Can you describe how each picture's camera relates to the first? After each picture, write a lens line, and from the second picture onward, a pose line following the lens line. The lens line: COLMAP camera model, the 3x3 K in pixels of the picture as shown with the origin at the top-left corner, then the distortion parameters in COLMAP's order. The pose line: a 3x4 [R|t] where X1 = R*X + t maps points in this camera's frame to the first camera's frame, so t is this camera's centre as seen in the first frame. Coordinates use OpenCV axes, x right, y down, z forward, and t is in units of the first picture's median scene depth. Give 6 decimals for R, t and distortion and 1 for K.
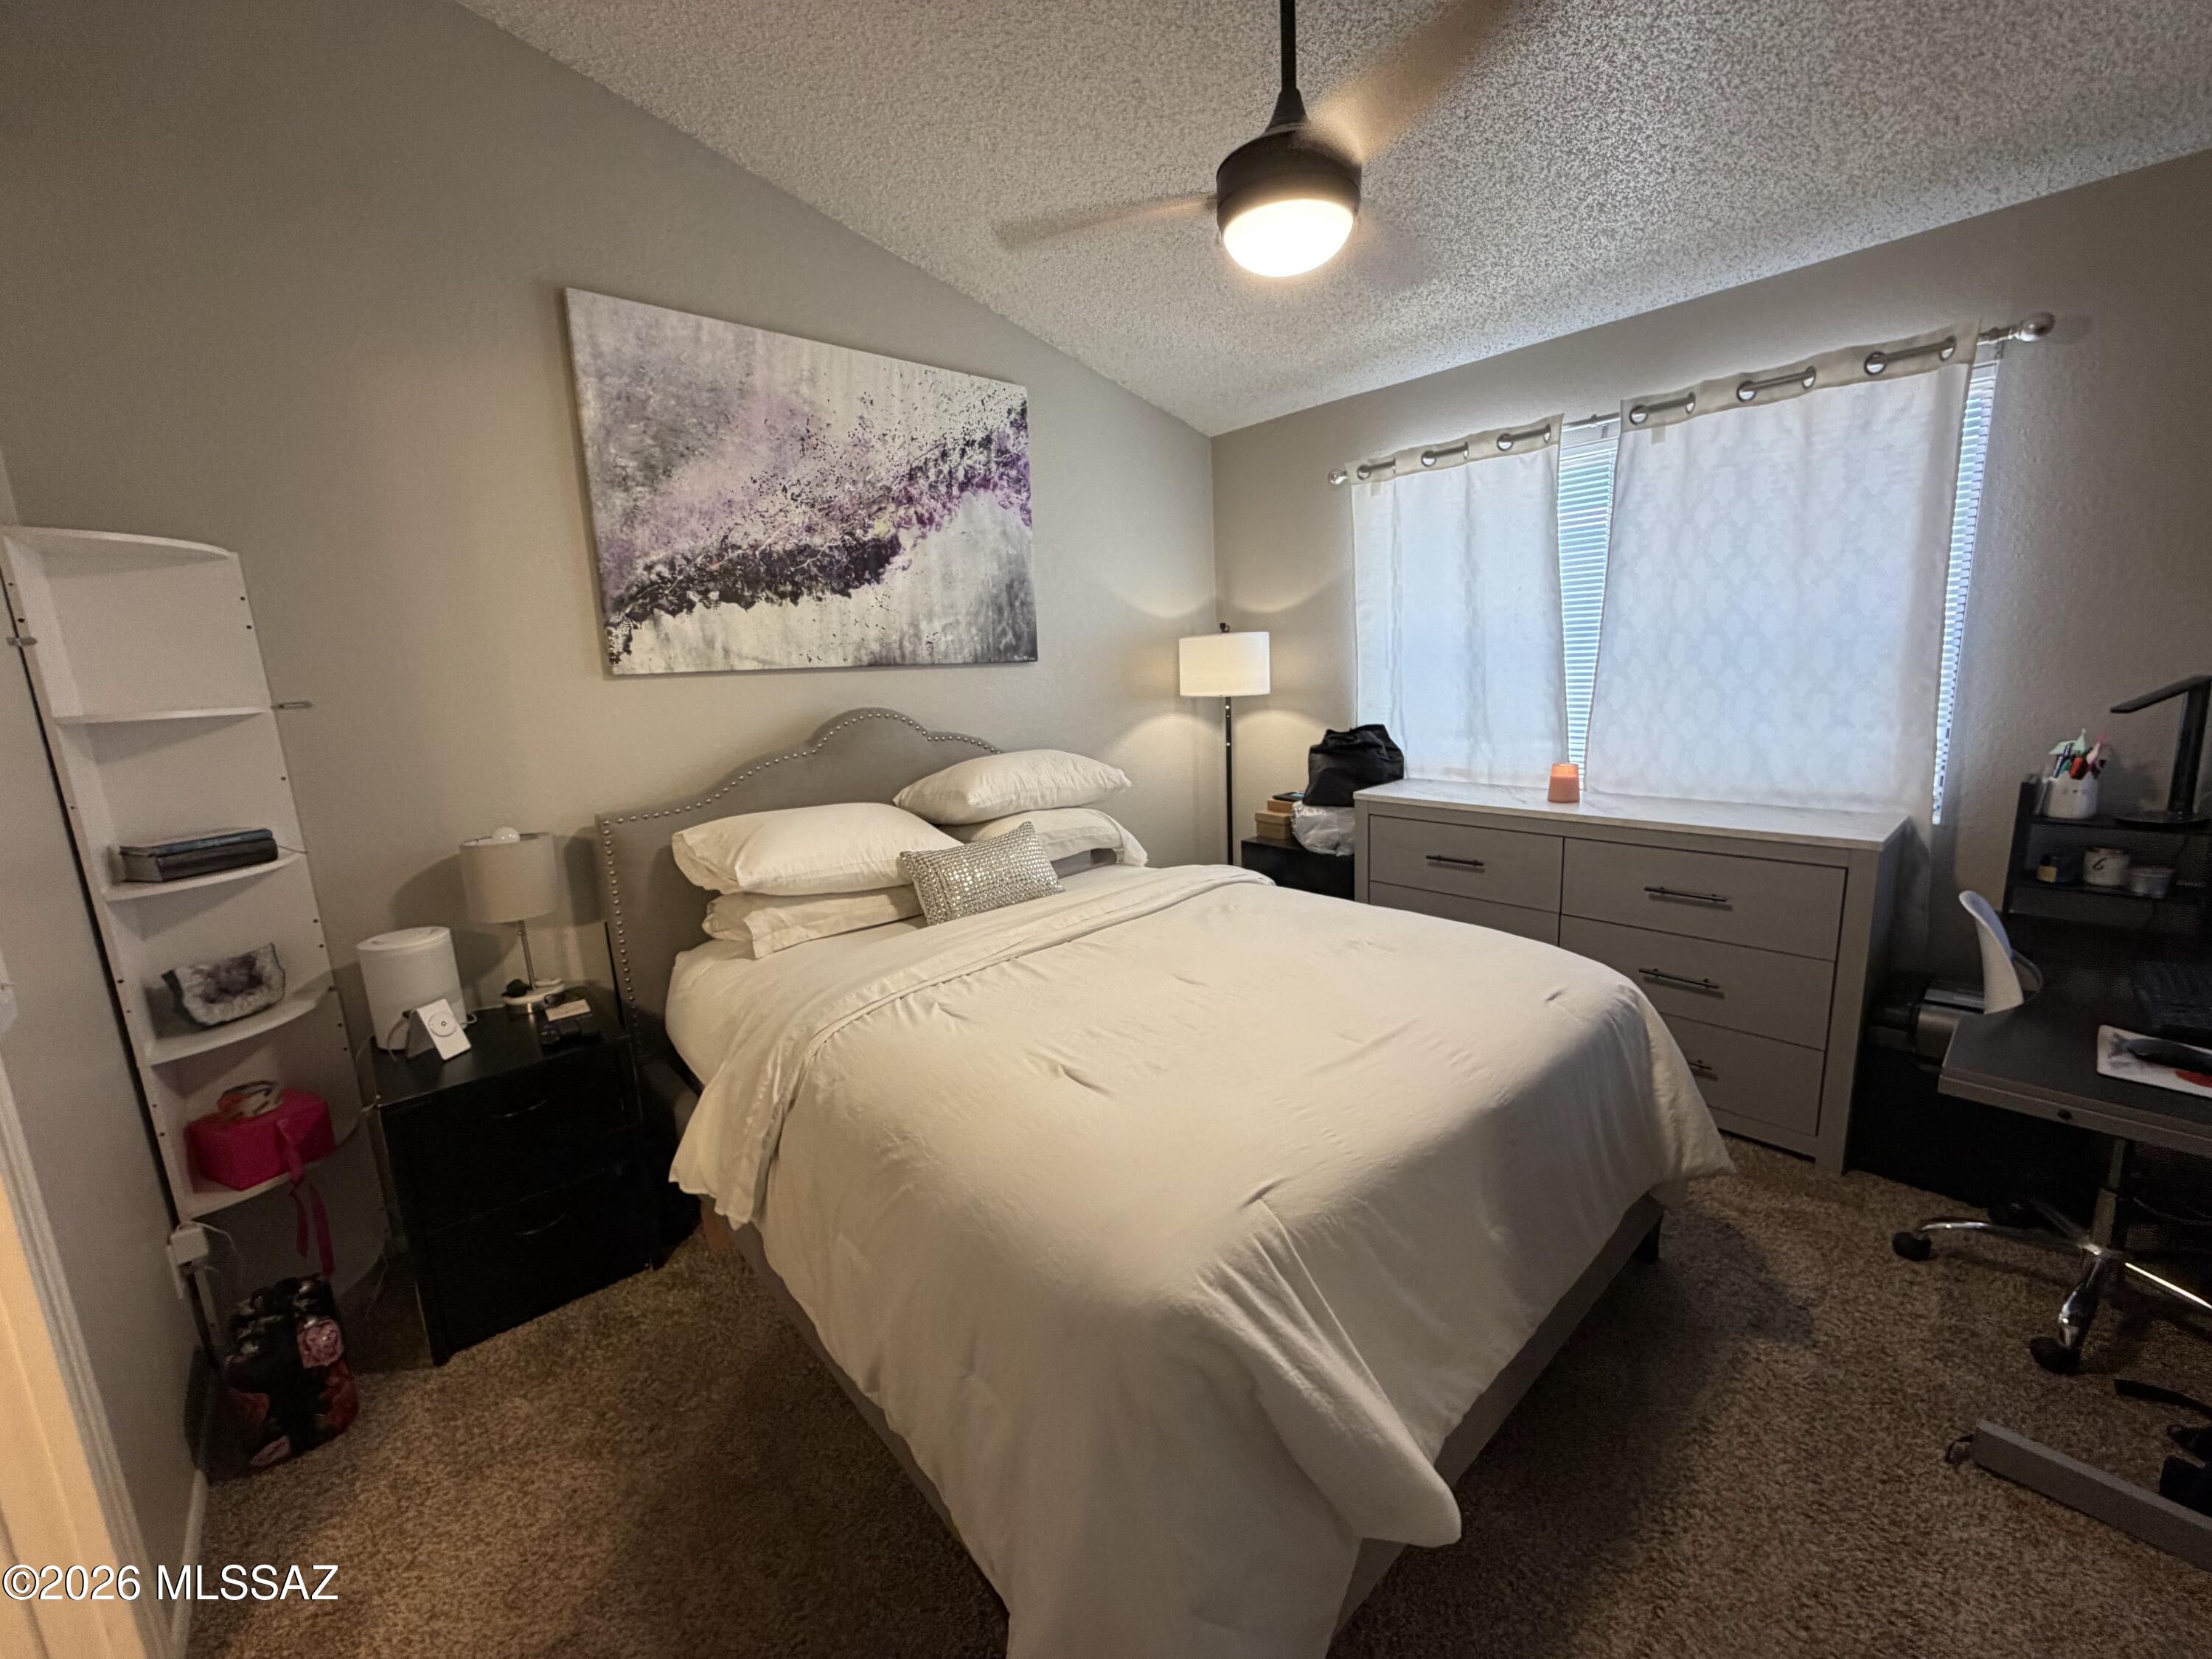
lens RADIAL K [[888.6, 0, 1103.4], [0, 888.6, 829.4], [0, 0, 1]] dist [-0.000750, 0.000027]
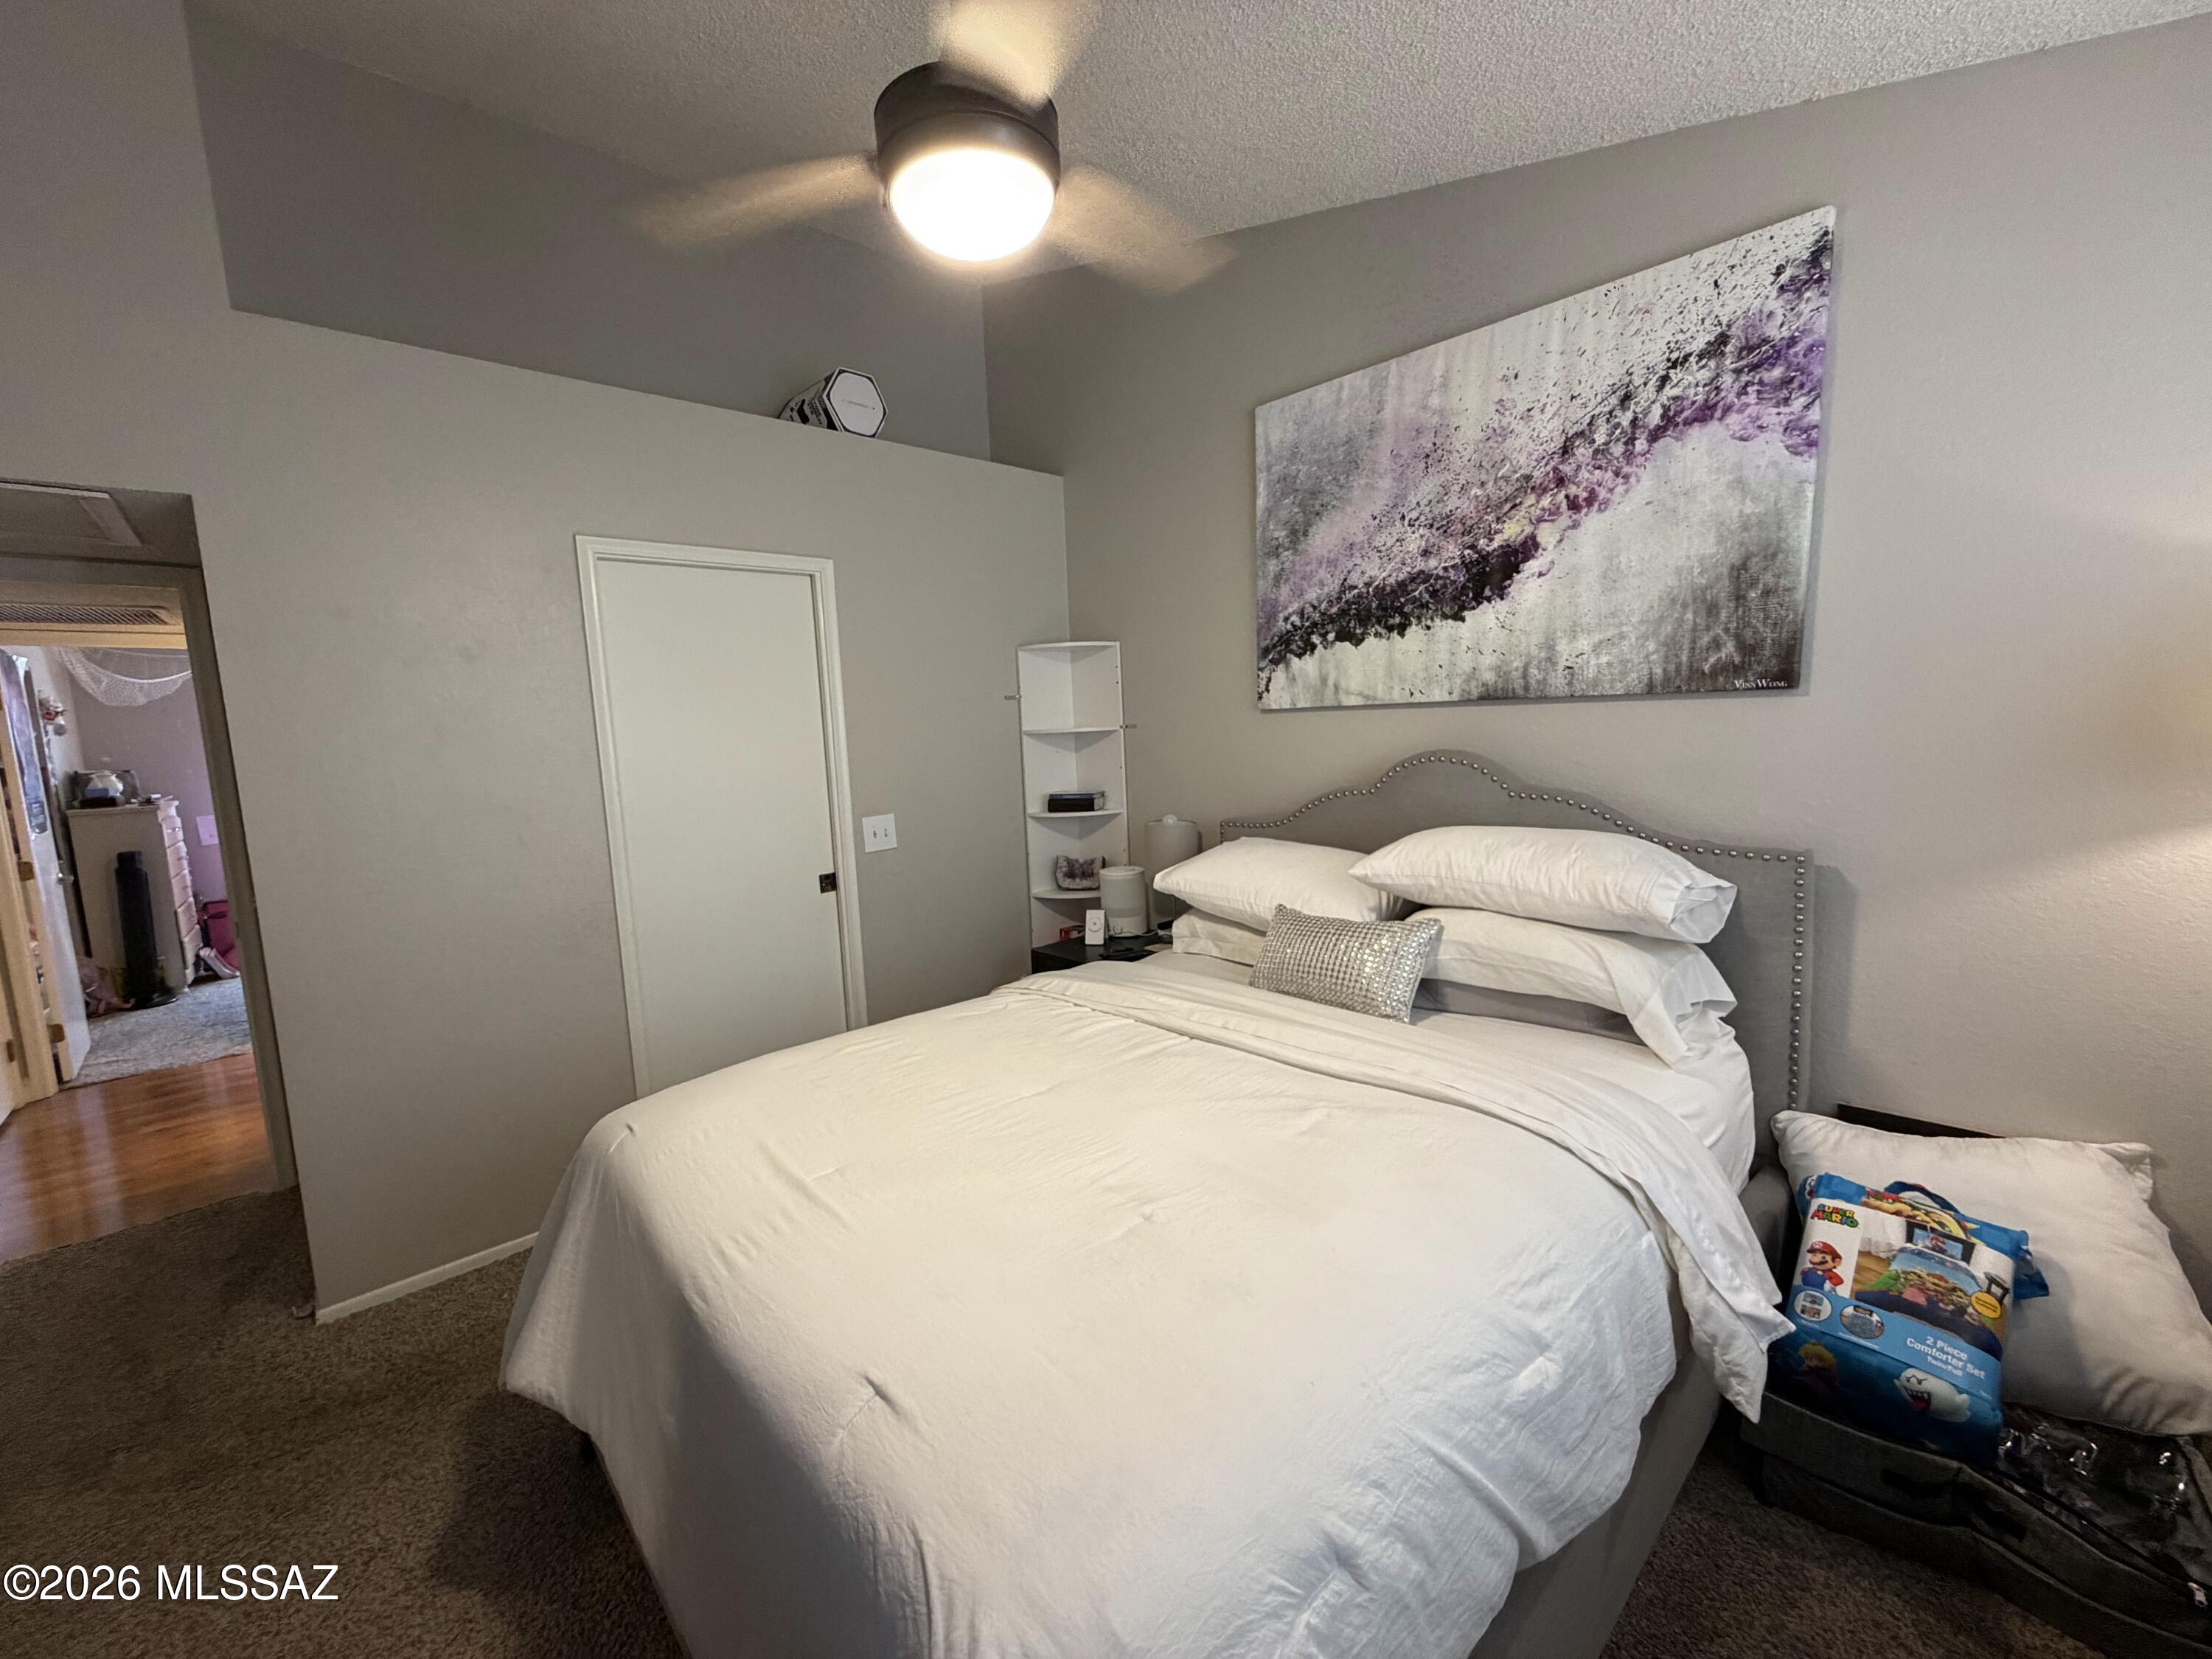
lens RADIAL K [[888.6, 0, 1097.5], [0, 888.6, 831.1], [0, 0, 1]] dist [-0.000750, 0.000027]
pose [[0.013557, 0.166044, -0.986025, 0.625759], [-0.141965, 0.976446, 0.162479, -0.159551], [0.989779, 0.137778, 0.036810, 0.676895]]
